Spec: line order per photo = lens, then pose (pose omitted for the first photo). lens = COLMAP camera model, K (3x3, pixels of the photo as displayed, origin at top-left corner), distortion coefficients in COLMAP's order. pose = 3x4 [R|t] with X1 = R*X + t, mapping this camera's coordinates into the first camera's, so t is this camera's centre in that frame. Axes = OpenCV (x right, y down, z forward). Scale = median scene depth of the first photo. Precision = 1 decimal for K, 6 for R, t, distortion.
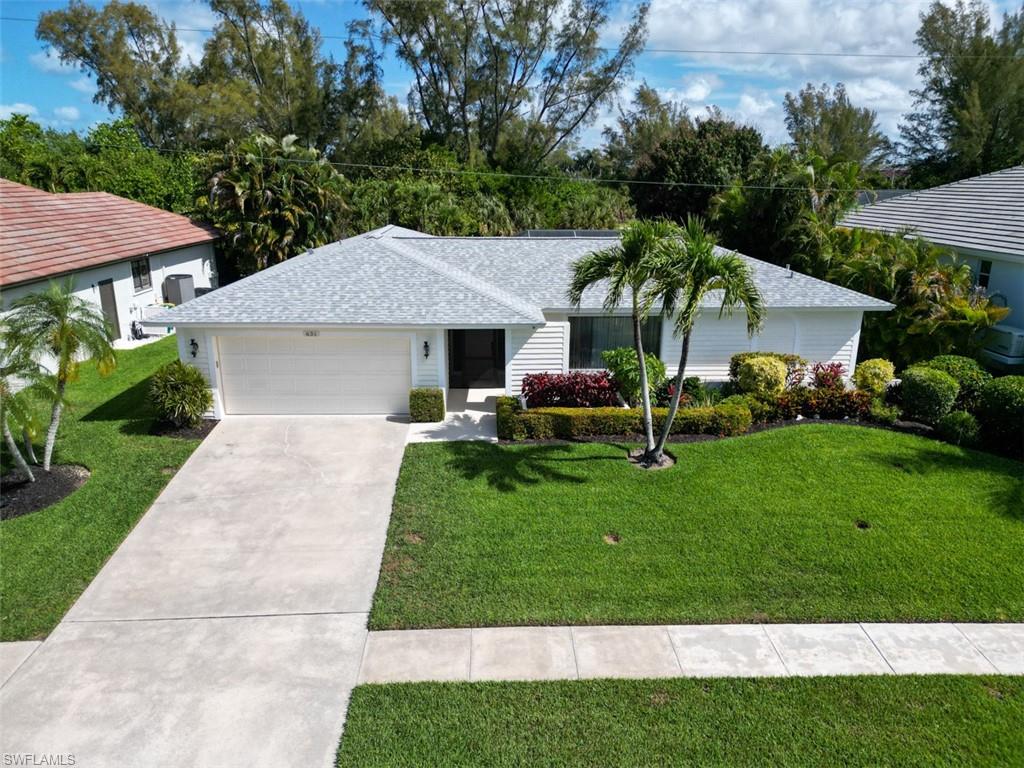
lens RADIAL K [[717.9, 0, 509.8], [0, 717.9, 388.3], [0, 0, 1]] dist [0.071711, -0.074372]
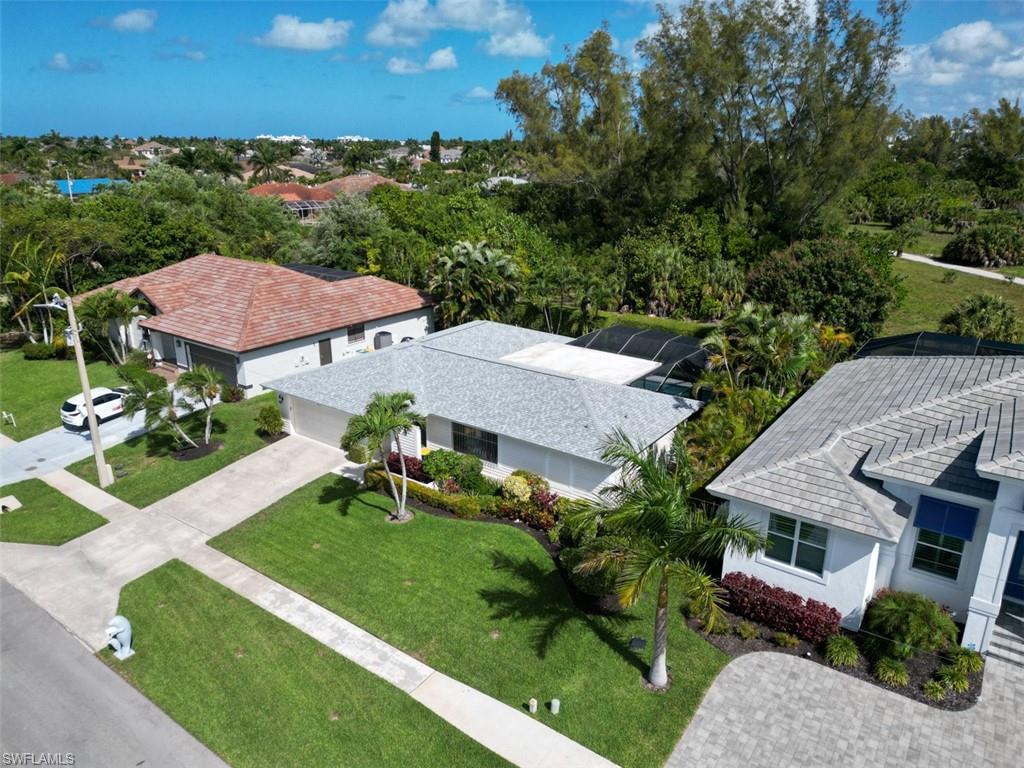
lens RADIAL K [[717.9, 0, 509.8], [0, 717.9, 388.3], [0, 0, 1]] dist [0.071711, -0.074372]
pose [[0.786104, 0.199753, -0.584928, 1.279926], [-0.174590, 0.979562, 0.099883, -0.406730], [0.592925, 0.023604, 0.804912, -0.277885]]
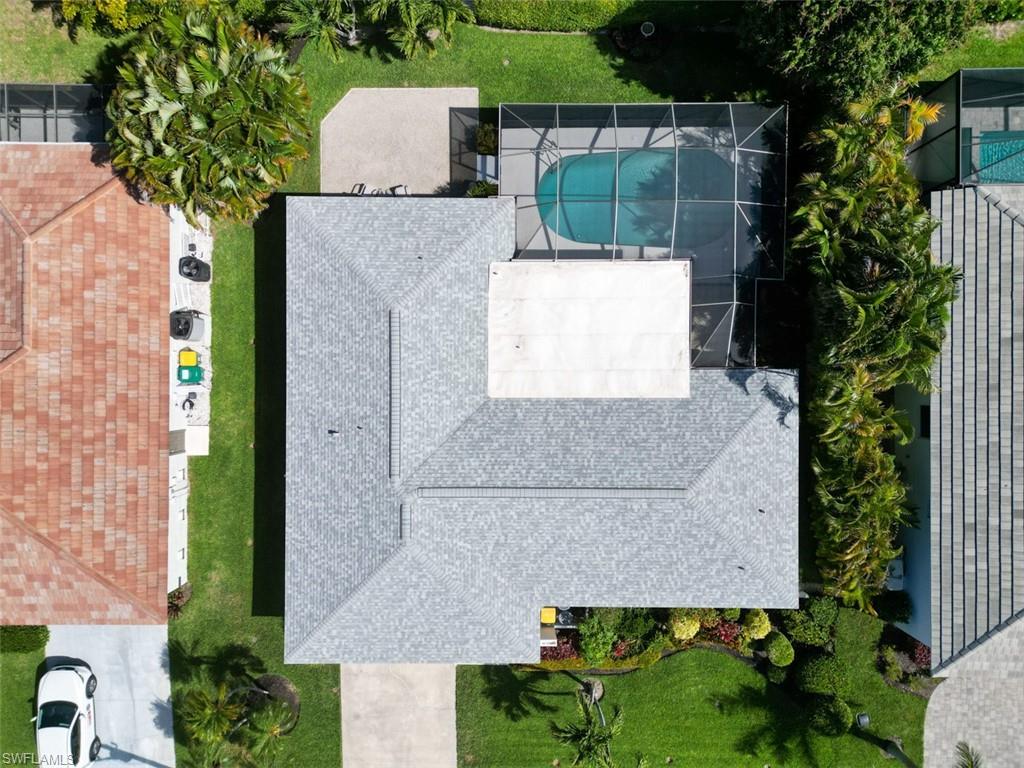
lens RADIAL K [[718.5, 0, 512.0], [0, 718.5, 384.0], [0, 0, 1]] dist [-0.000781, -0.002456]
pose [[0.999217, 0.036609, -0.015024, -0.007966], [0.002962, 0.309408, 0.950925, -1.711228], [0.039461, -0.950225, 0.309057, 1.066594]]
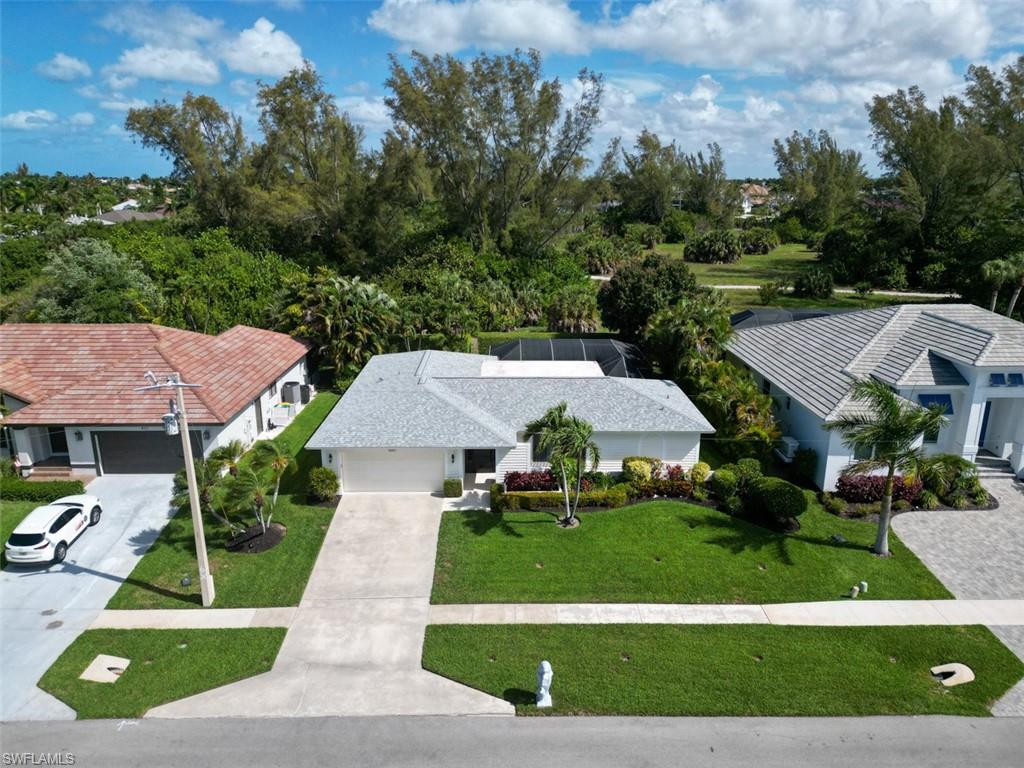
lens RADIAL K [[723.6, 0, 508.5], [0, 723.6, 376.5], [0, 0, 1]] dist [0.078823, -0.082924]
pose [[0.999660, 0.003448, -0.025838, 0.076456], [-0.003931, 0.999819, -0.018632, -0.234278], [0.025769, 0.018728, 0.999492, -0.883547]]
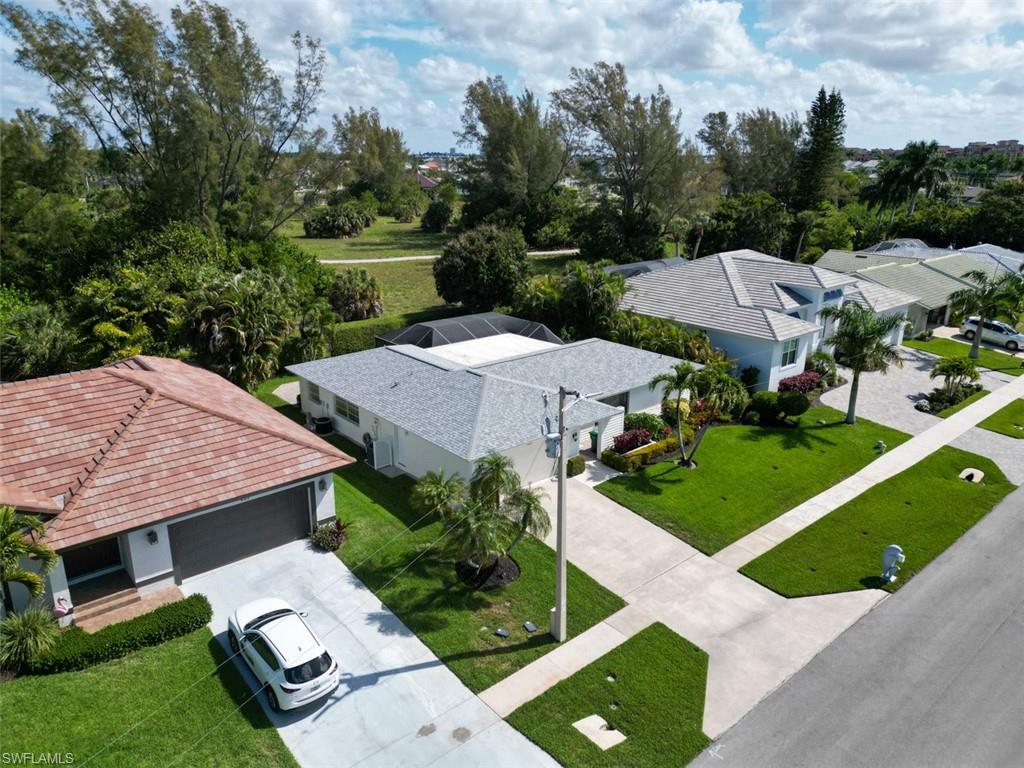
lens RADIAL K [[717.9, 0, 509.8], [0, 717.9, 388.3], [0, 0, 1]] dist [0.071711, -0.074372]
pose [[0.780664, -0.192857, 0.594449, -1.357369], [0.172914, 0.980715, 0.091093, -0.384376], [-0.600554, 0.031676, 0.798957, -0.410207]]
